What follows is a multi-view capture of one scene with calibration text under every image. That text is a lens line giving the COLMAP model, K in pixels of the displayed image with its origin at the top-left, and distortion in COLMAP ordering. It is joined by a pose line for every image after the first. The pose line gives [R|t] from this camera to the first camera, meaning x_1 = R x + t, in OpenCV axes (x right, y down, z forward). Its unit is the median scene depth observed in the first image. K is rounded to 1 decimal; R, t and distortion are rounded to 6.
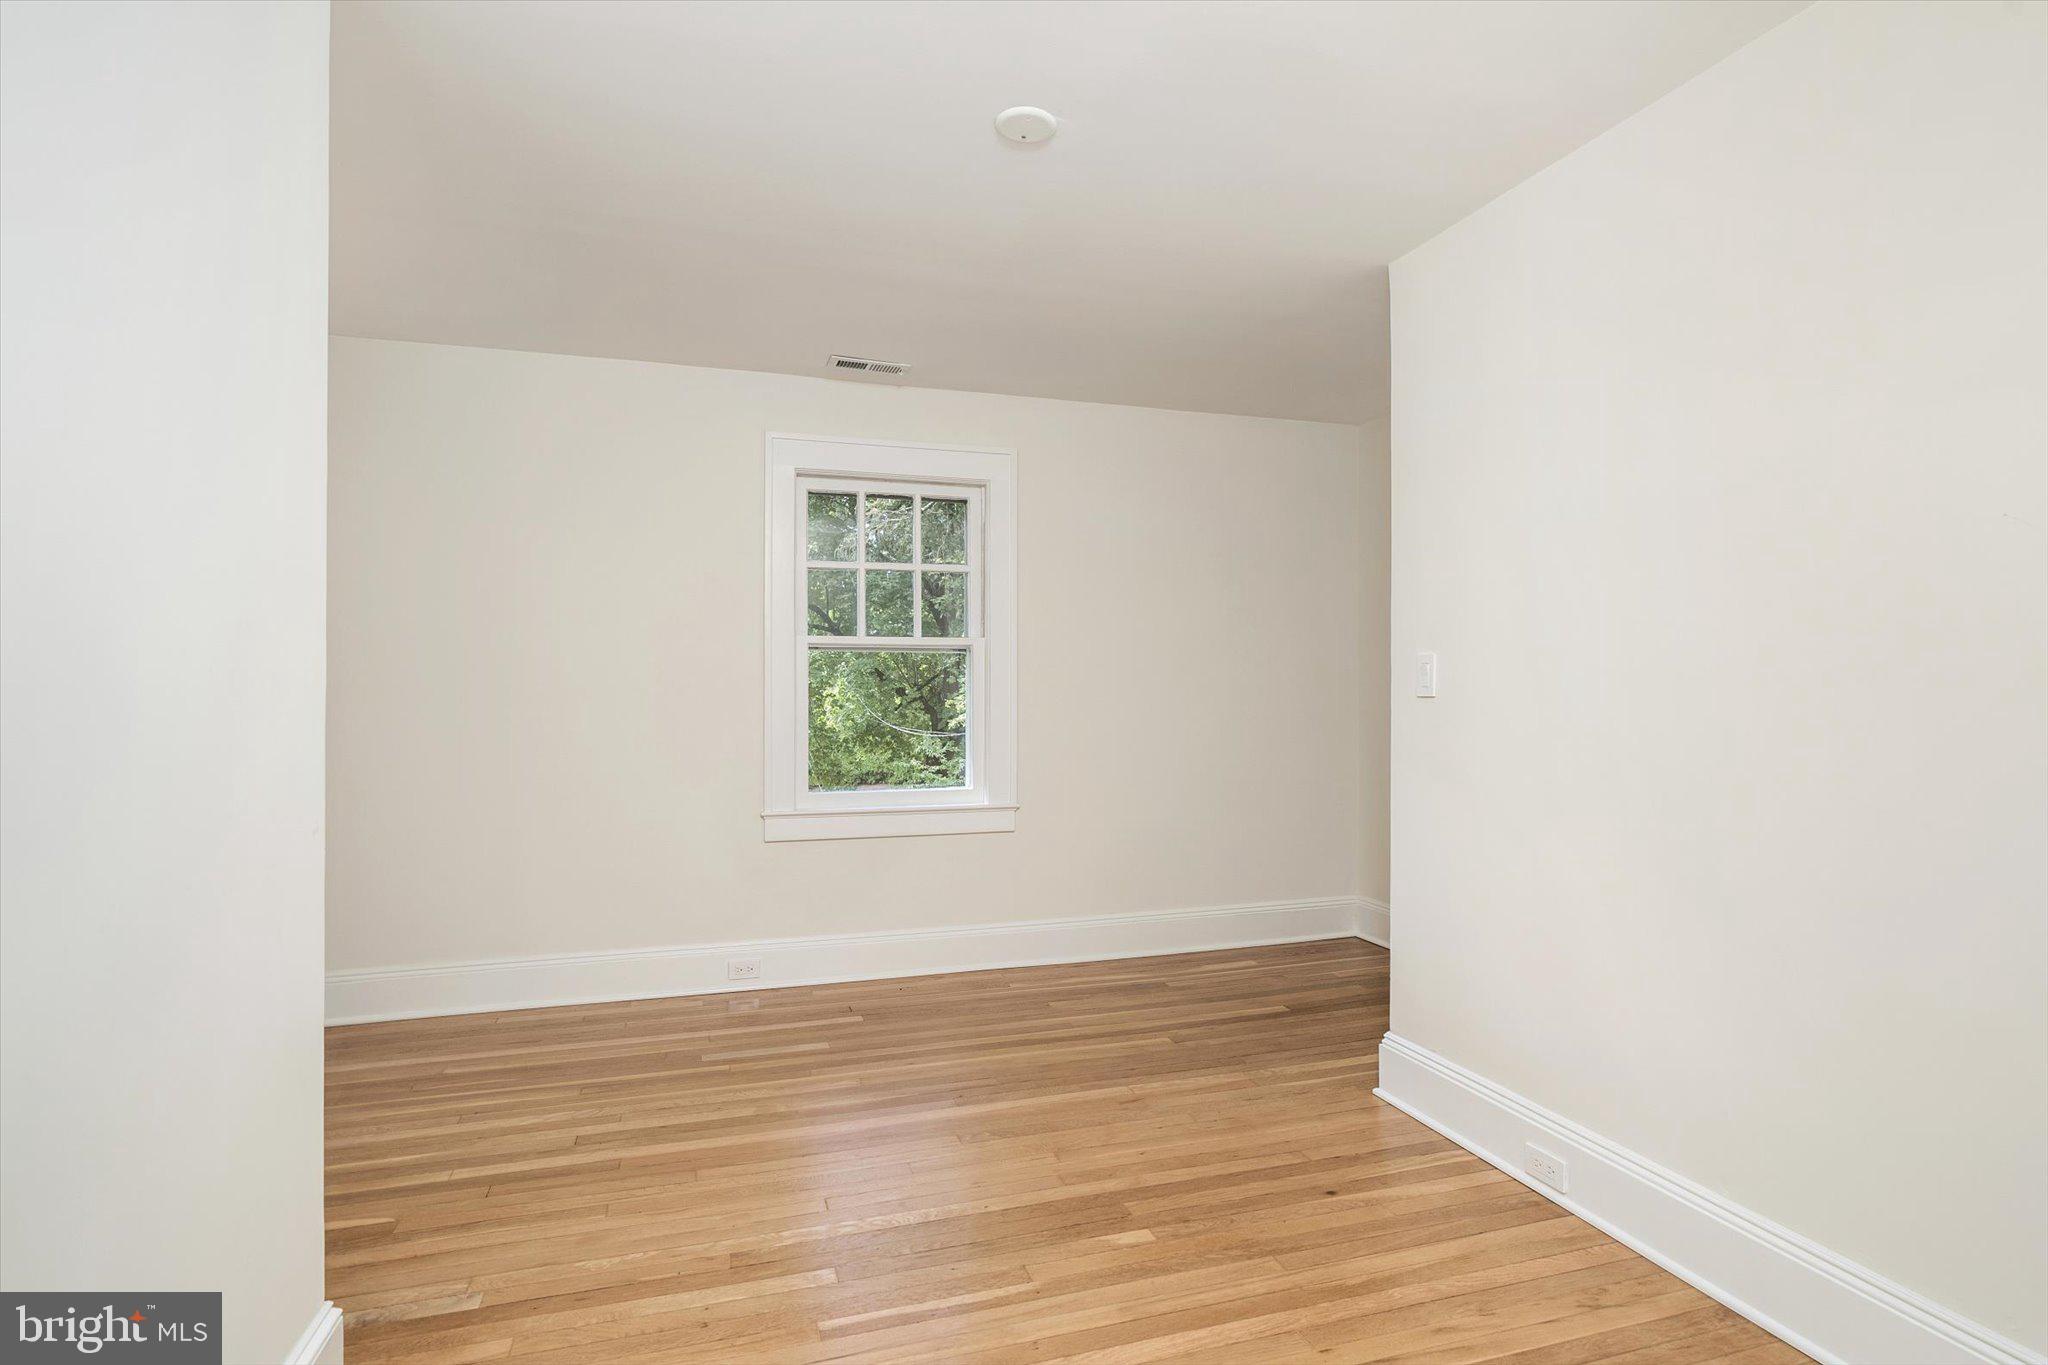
lens RADIAL K [[957.6, 0, 1024.0], [0, 957.6, 682.5], [0, 0, 1]] dist [-0.002773, -0.000208]
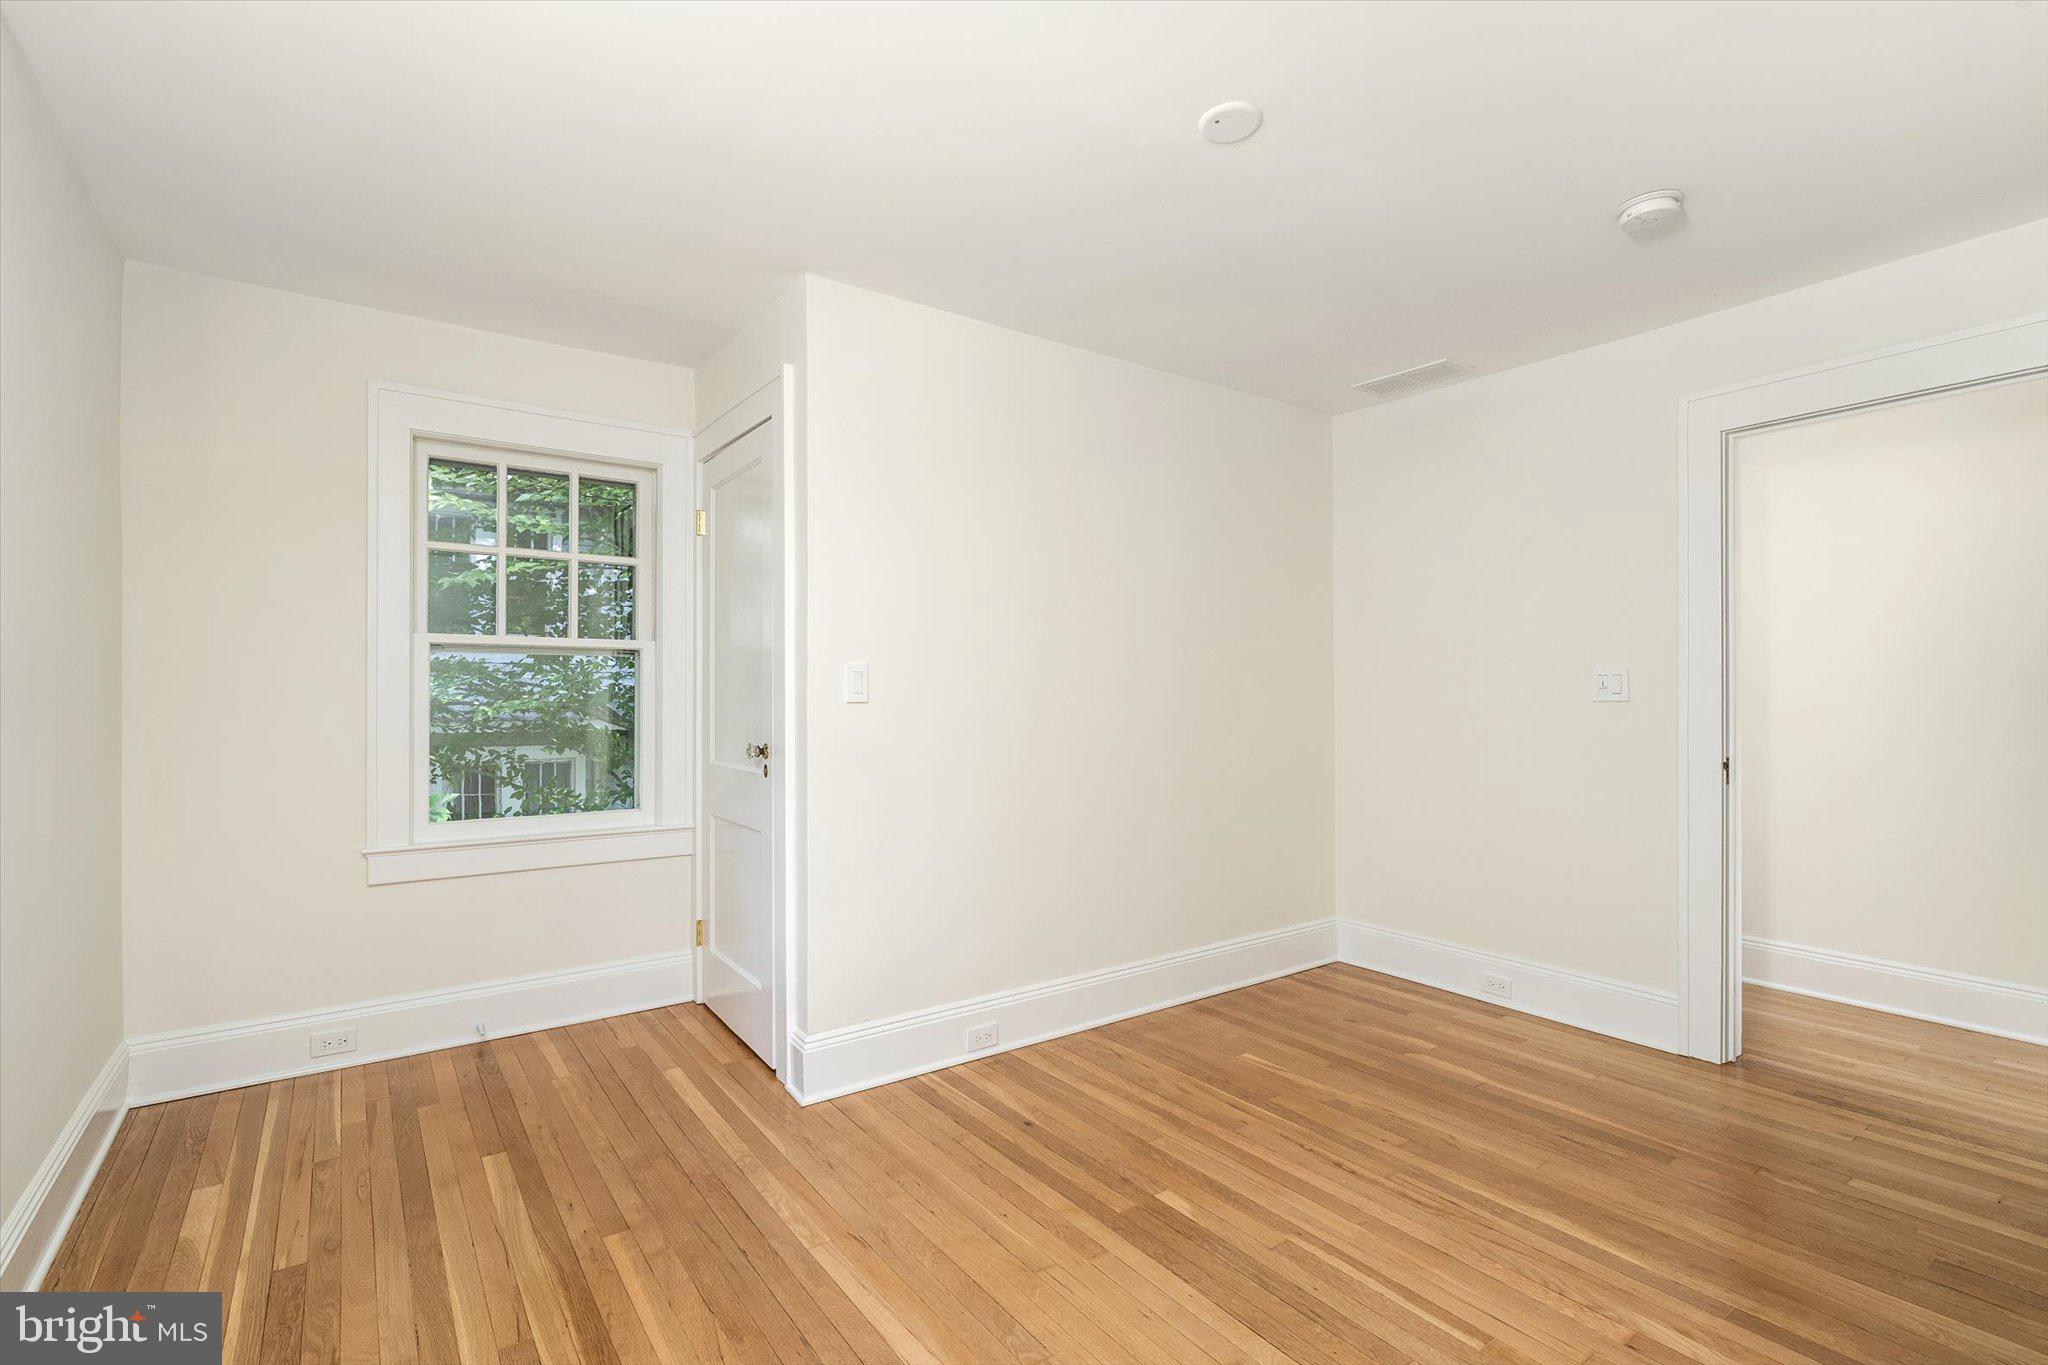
lens RADIAL K [[957.6, 0, 1024.0], [0, 957.6, 682.5], [0, 0, 1]] dist [-0.002773, -0.000208]
pose [[-0.286439, 0.006415, 0.958077, -0.735181], [-0.003038, 0.999966, -0.007604, 0.011891], [-0.958094, -0.005088, -0.286410, 1.255996]]
